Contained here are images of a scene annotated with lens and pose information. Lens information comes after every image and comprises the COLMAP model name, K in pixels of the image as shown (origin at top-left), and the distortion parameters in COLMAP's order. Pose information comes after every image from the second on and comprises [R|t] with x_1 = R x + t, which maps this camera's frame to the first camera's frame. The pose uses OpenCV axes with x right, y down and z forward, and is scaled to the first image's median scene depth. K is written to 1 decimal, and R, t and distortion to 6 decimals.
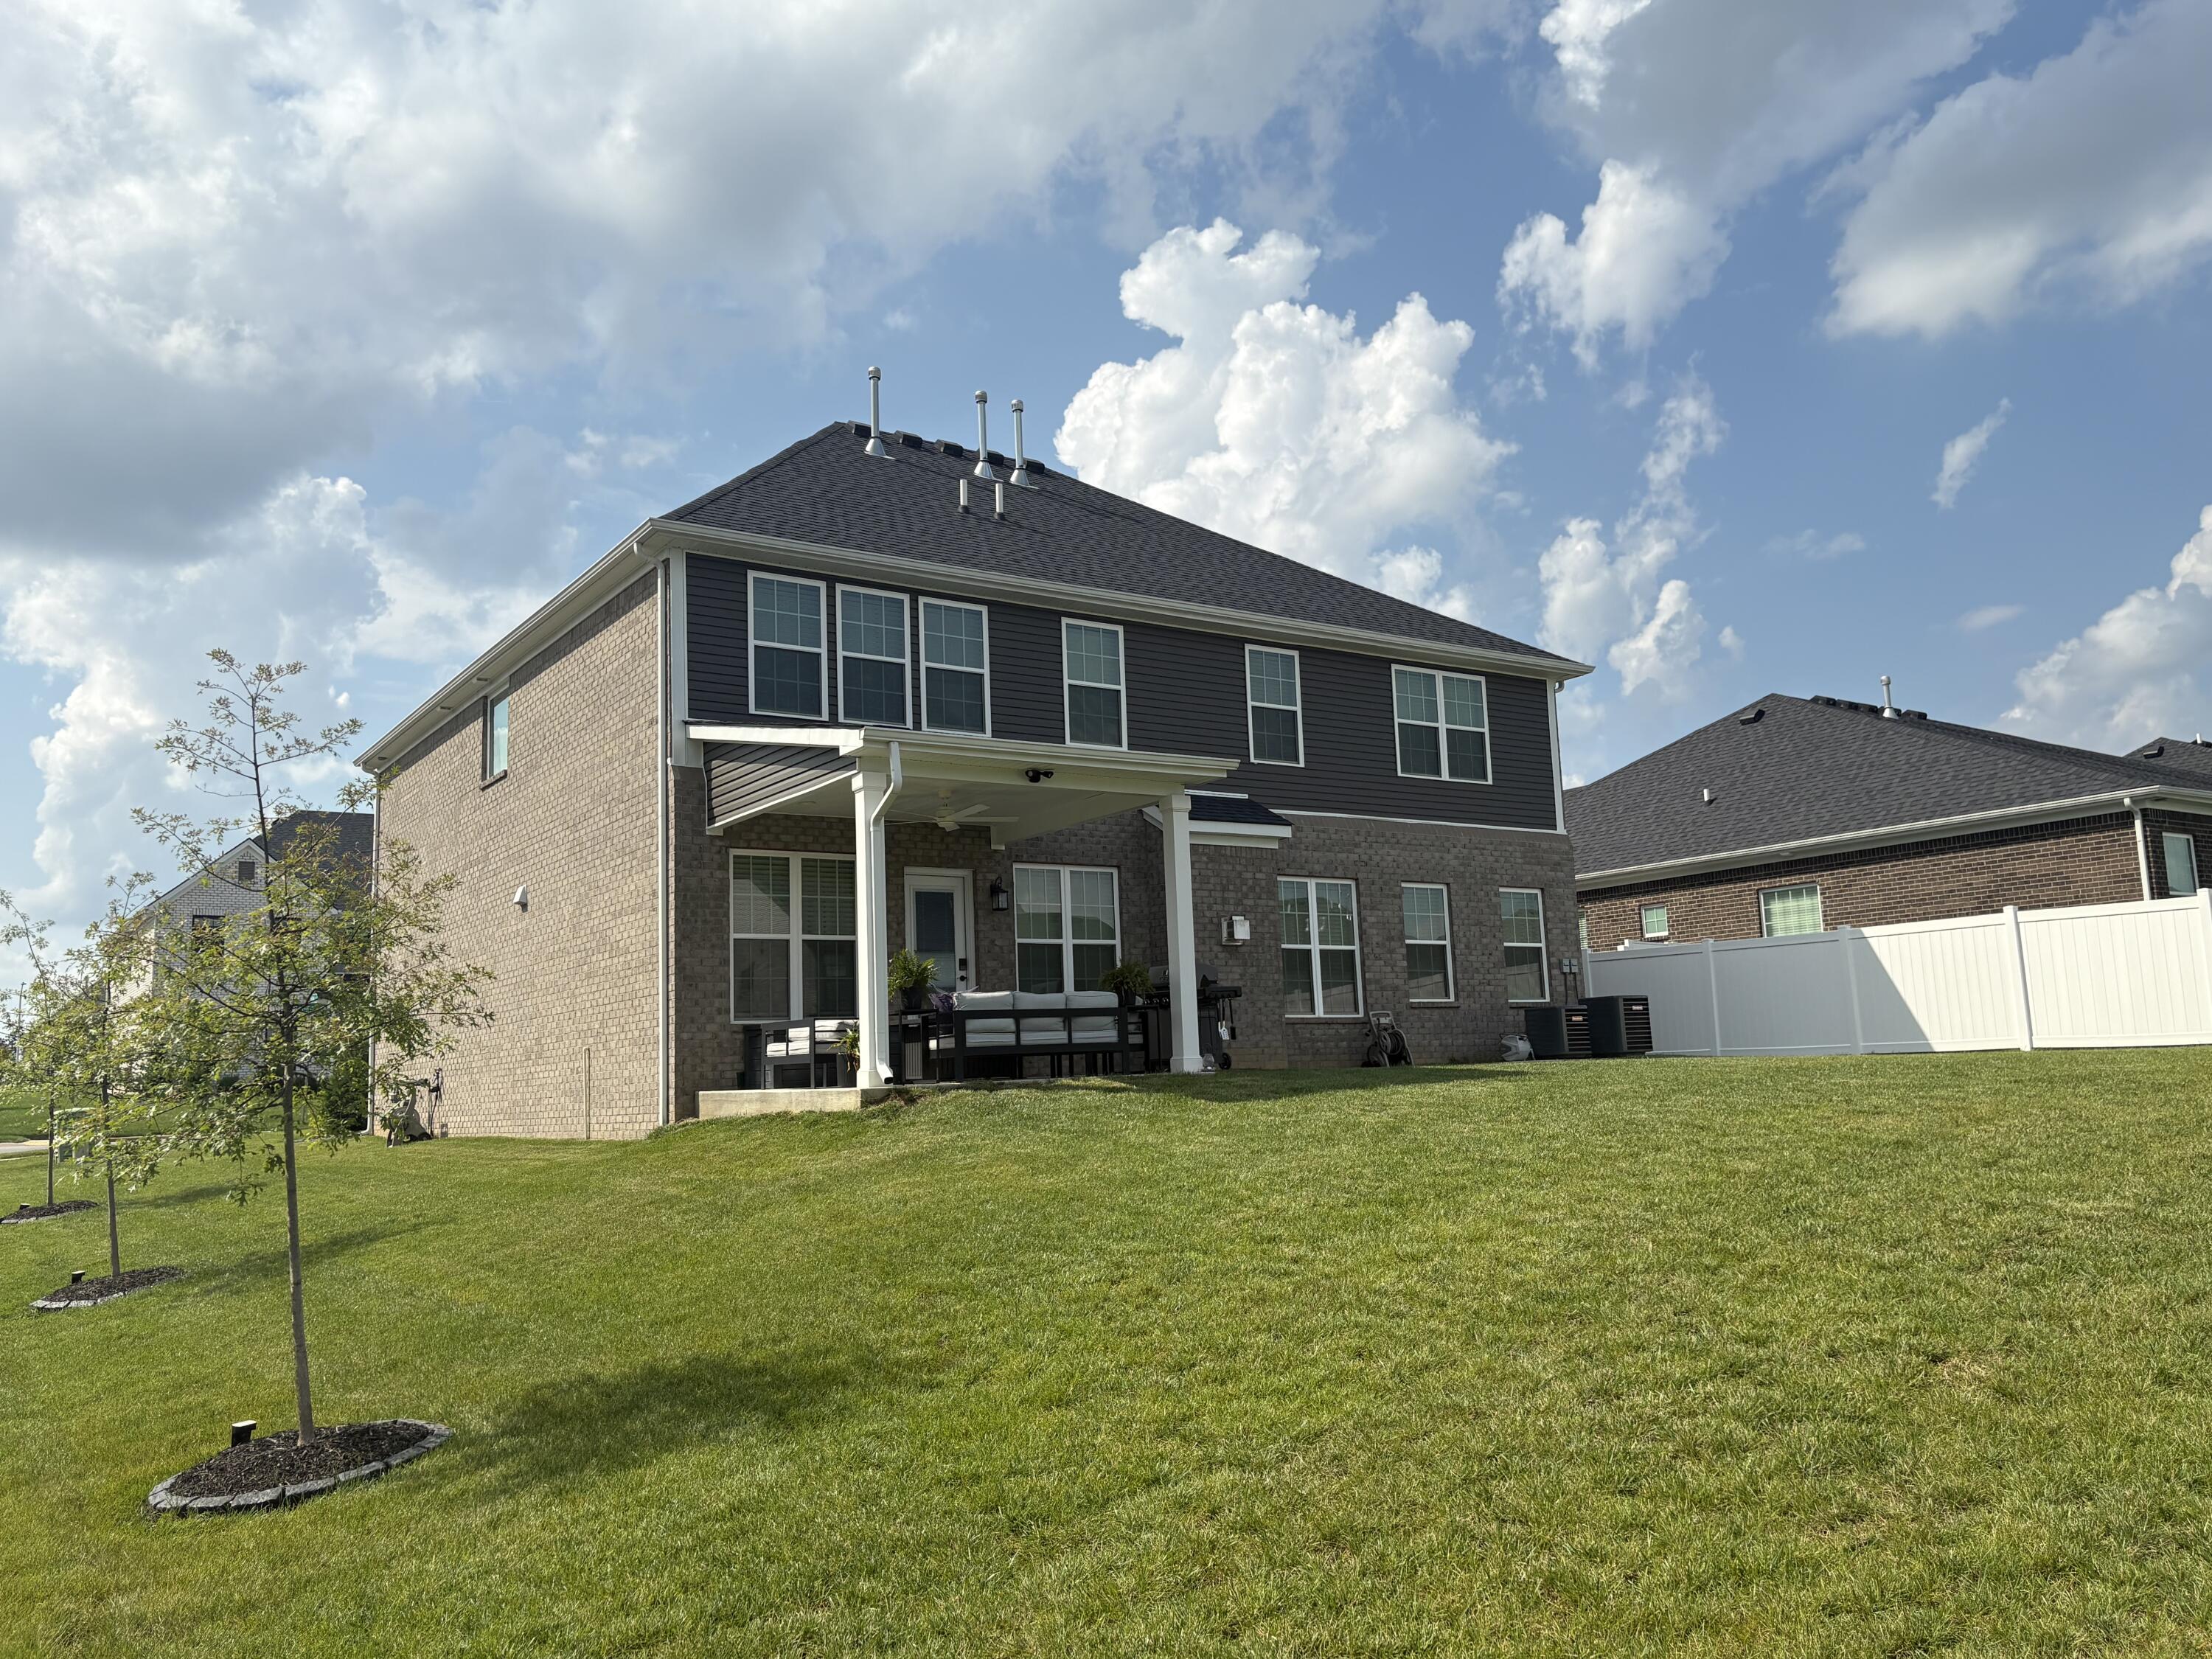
lens RADIAL K [[1745.9, 0, 1106.0], [0, 1745.9, 829.5], [0, 0, 1]] dist [0.131569, 0.000005]
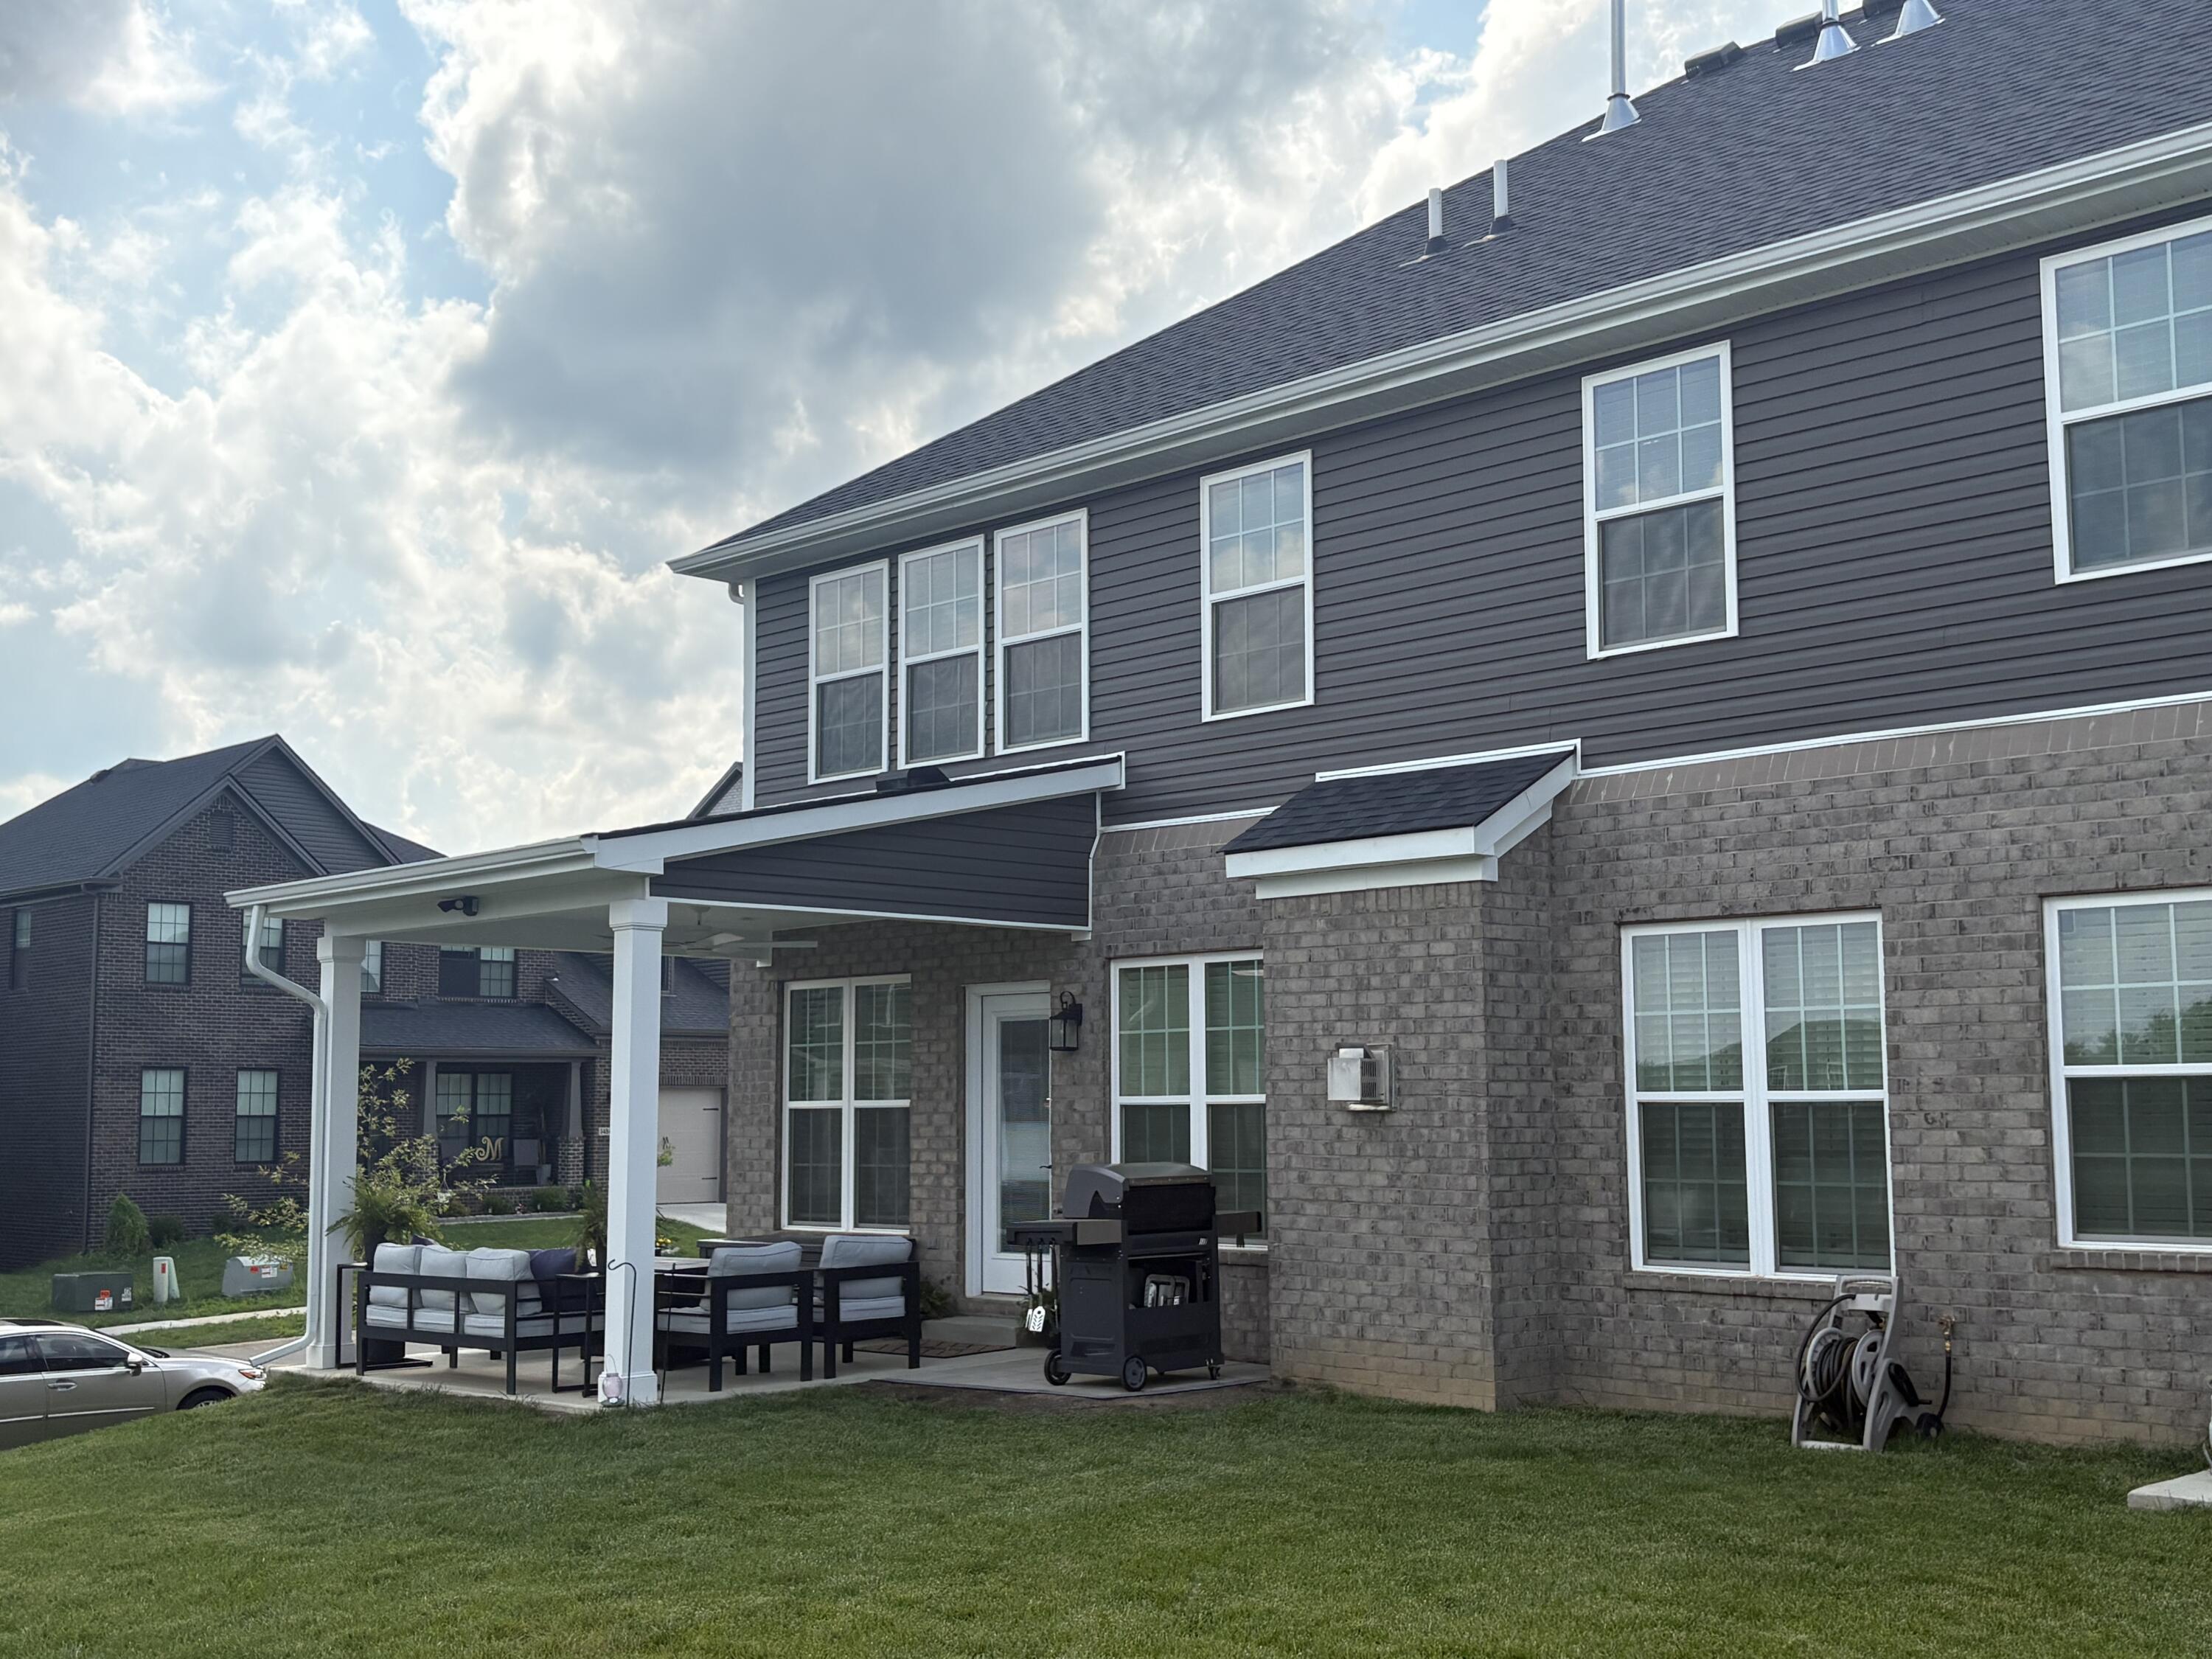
lens RADIAL K [[2472.1, 0, 1070.6], [0, 2472.1, 834.3], [0, 0, 1]] dist [0.139907, -0.443829]
pose [[0.167356, -0.074869, -0.983050, 0.695433], [0.144176, 0.988251, -0.050720, 0.016764], [0.975298, -0.133244, 0.176184, 0.819600]]
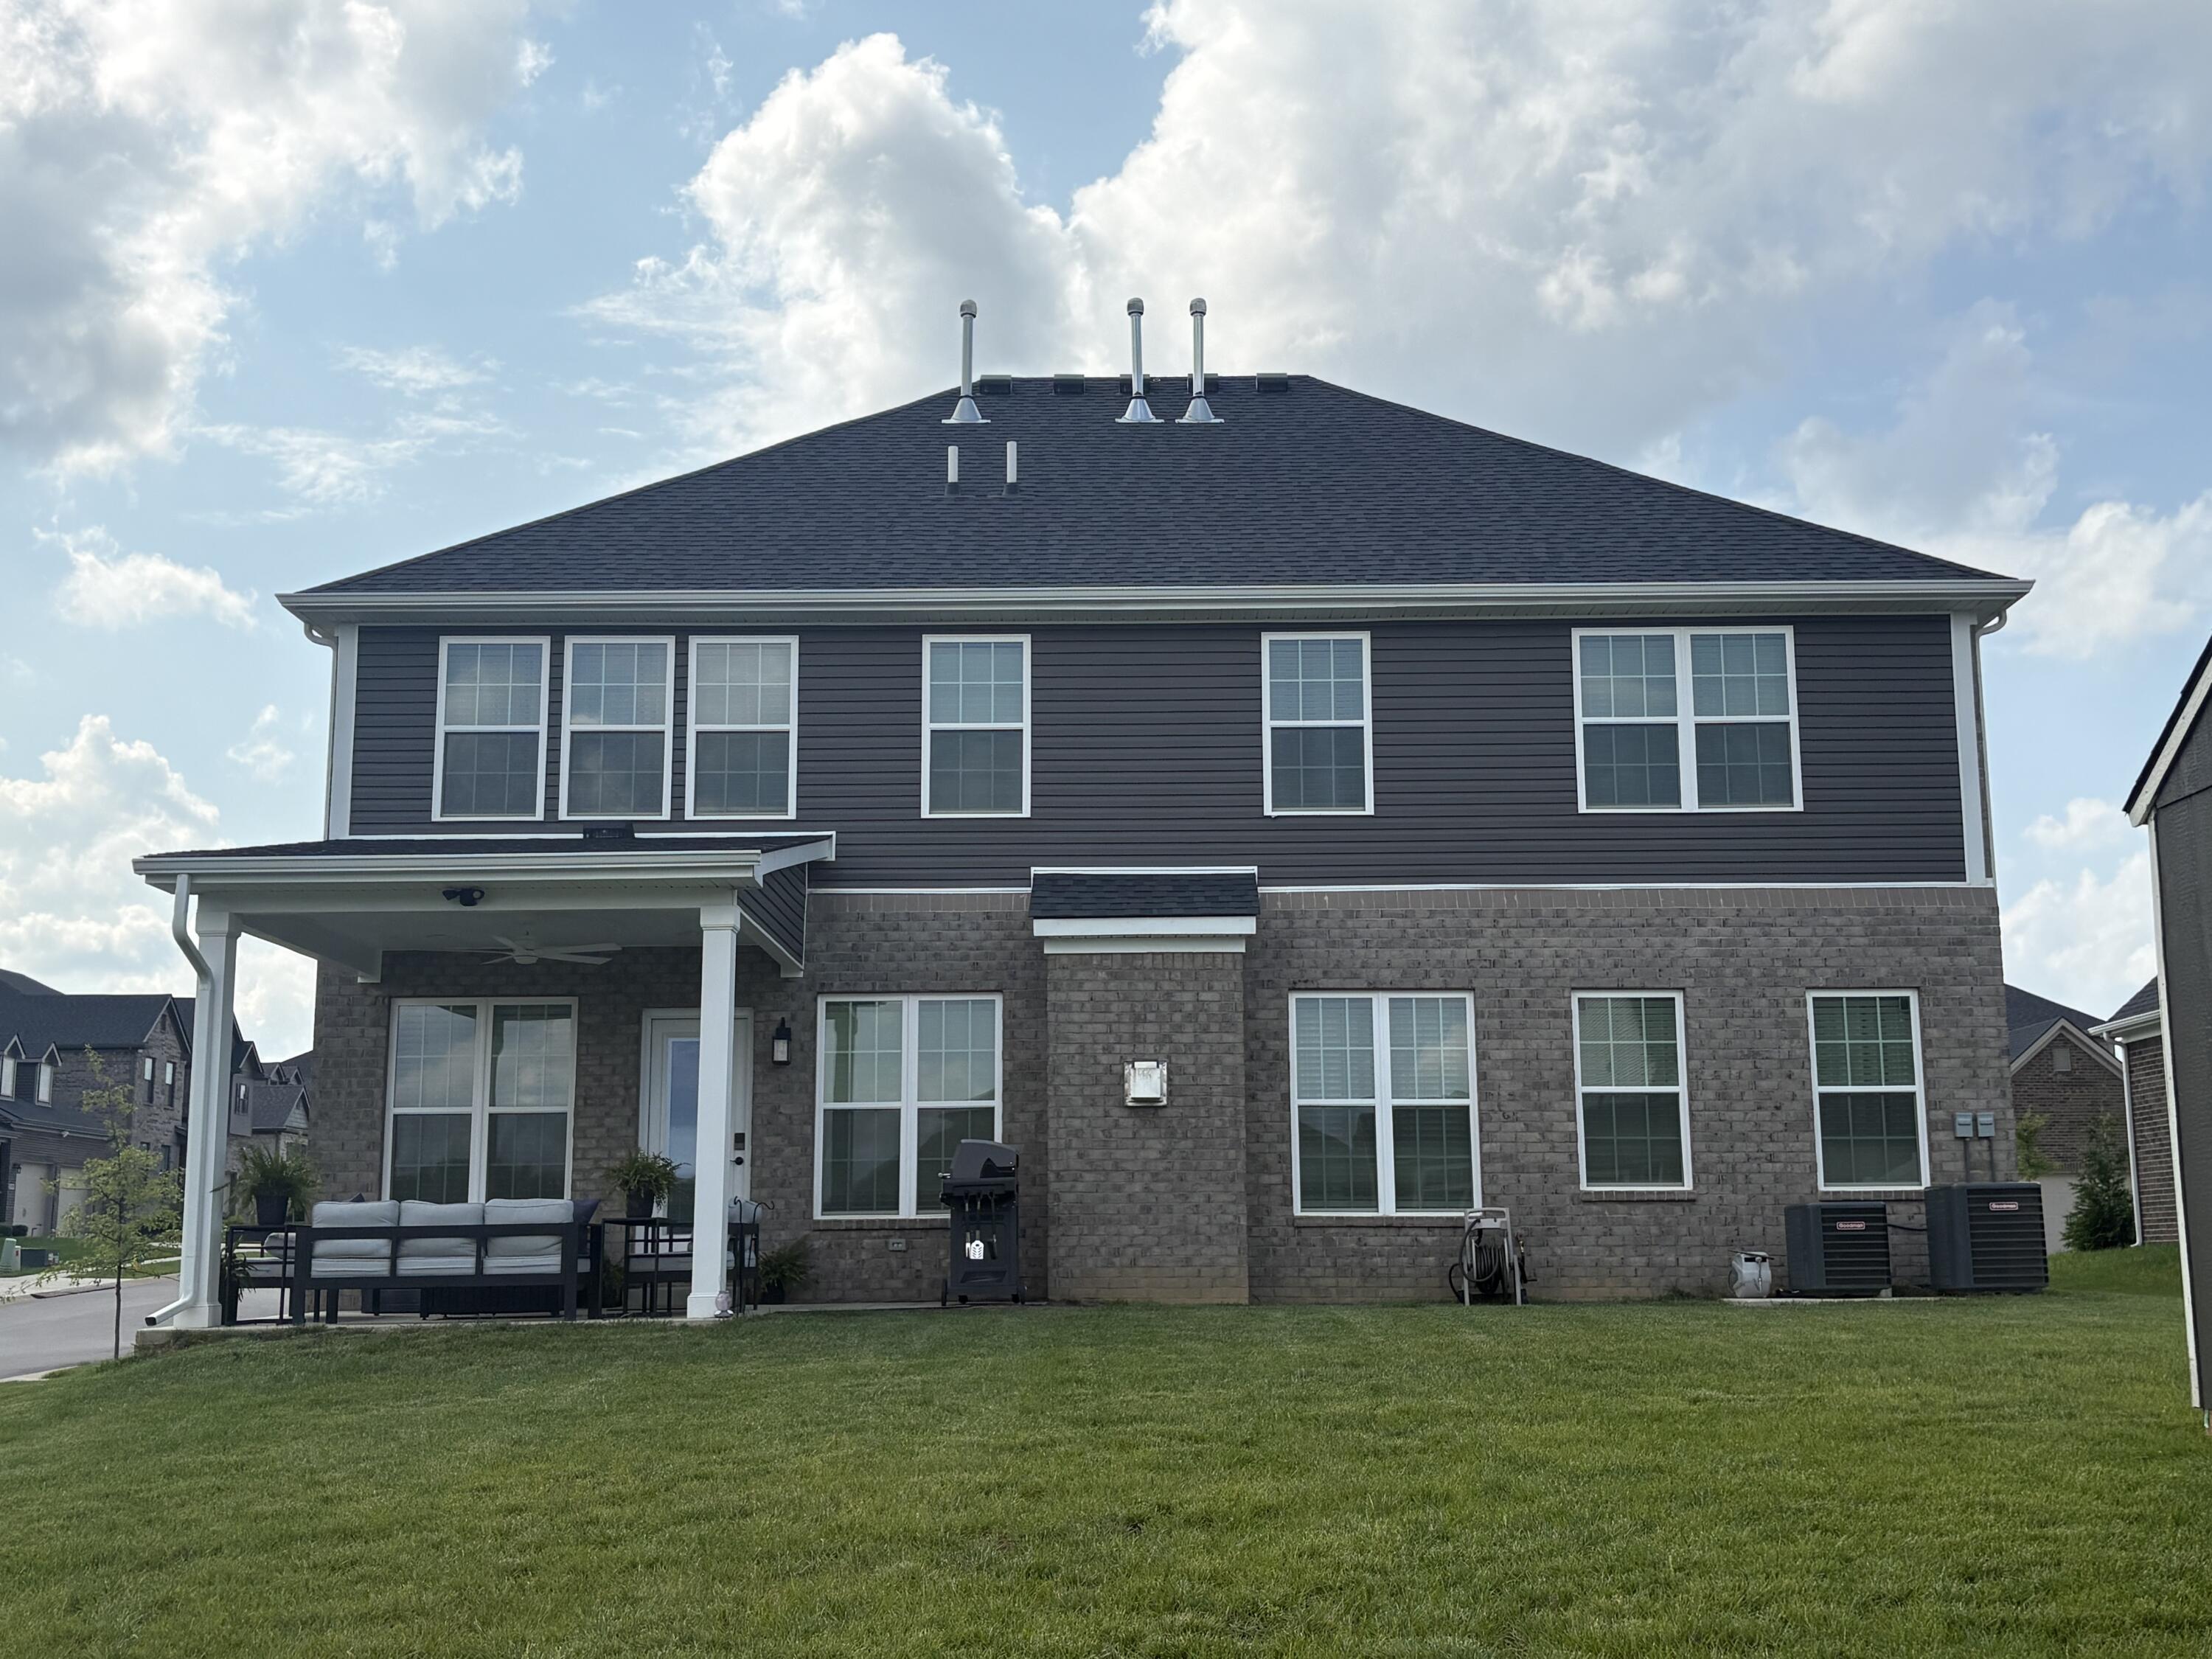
lens RADIAL K [[2423.6, 0, 1106.0], [0, 2423.6, 829.5], [0, 0, 1]] dist [0.214886, -0.836411]
pose [[0.821135, -0.069744, -0.566456, 0.578788], [0.059804, 0.997556, -0.036131, -0.004855], [0.567592, -0.004208, 0.823299, 0.246728]]
